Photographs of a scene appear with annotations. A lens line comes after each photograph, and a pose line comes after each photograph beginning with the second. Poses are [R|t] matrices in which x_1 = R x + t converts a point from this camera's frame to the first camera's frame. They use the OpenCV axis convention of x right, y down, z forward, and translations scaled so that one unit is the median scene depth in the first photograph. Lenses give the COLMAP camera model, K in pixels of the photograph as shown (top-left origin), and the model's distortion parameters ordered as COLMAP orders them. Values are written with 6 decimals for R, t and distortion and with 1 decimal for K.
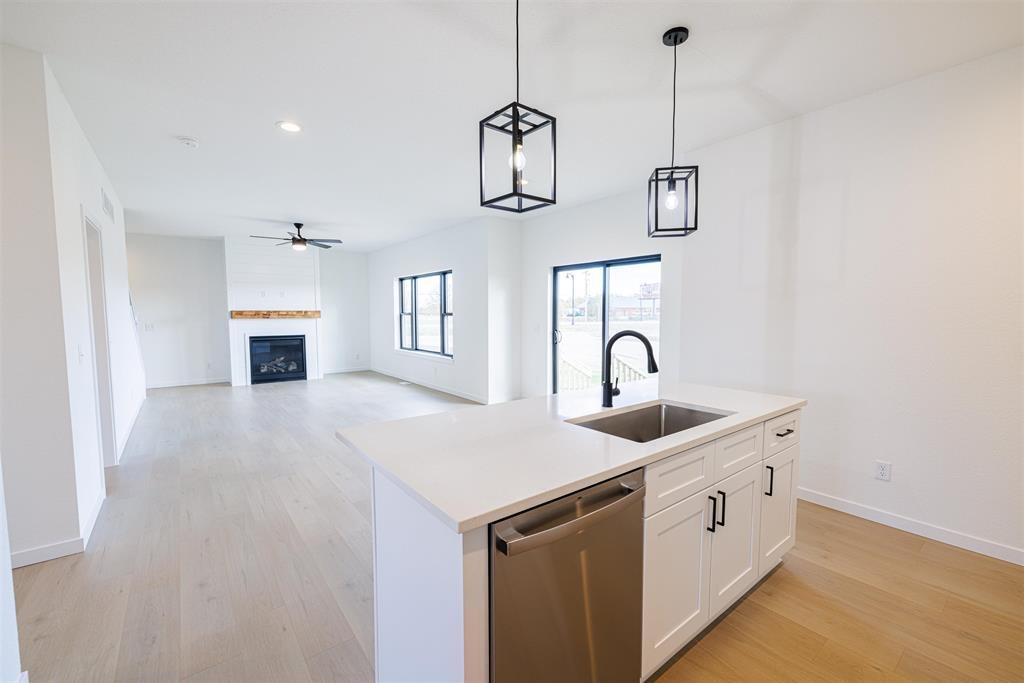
lens RADIAL K [[424.6, 0, 511.0], [0, 424.6, 343.2], [0, 0, 1]] dist [-0.001324, 0.001037]
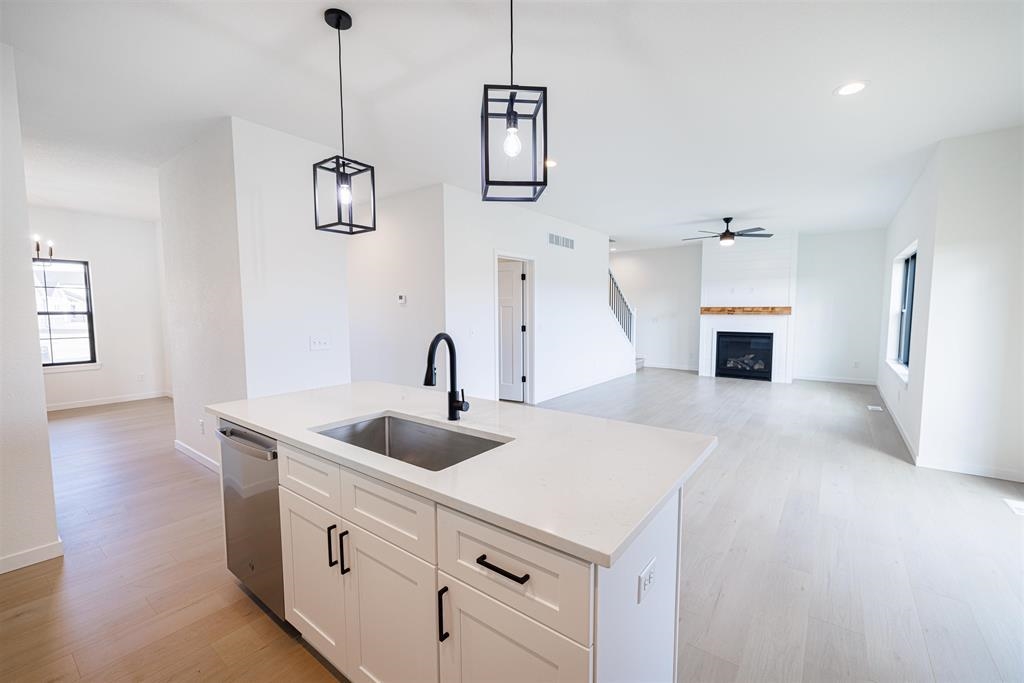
lens RADIAL K [[424.6, 0, 508.9], [0, 424.6, 341.8], [0, 0, 1]] dist [-0.001324, 0.001037]
pose [[0.254029, 0.072667, -0.964463, 0.272290], [-0.066227, 0.996140, 0.057610, -0.016525], [0.964927, 0.049239, 0.257861, 0.222744]]
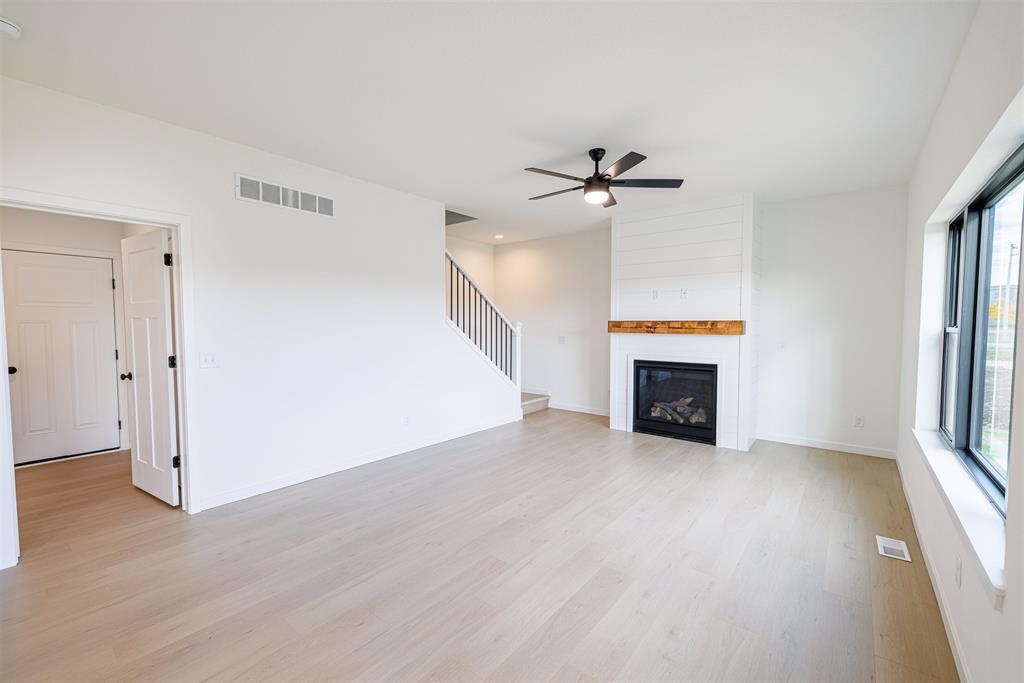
lens RADIAL K [[424.6, 0, 510.1], [0, 424.6, 341.1], [0, 0, 1]] dist [-0.001324, 0.001037]
pose [[0.230475, 0.042791, -0.972137, -0.015728], [-0.070656, 0.997131, 0.027139, -0.048461], [0.970510, 0.062433, 0.232837, 0.645257]]
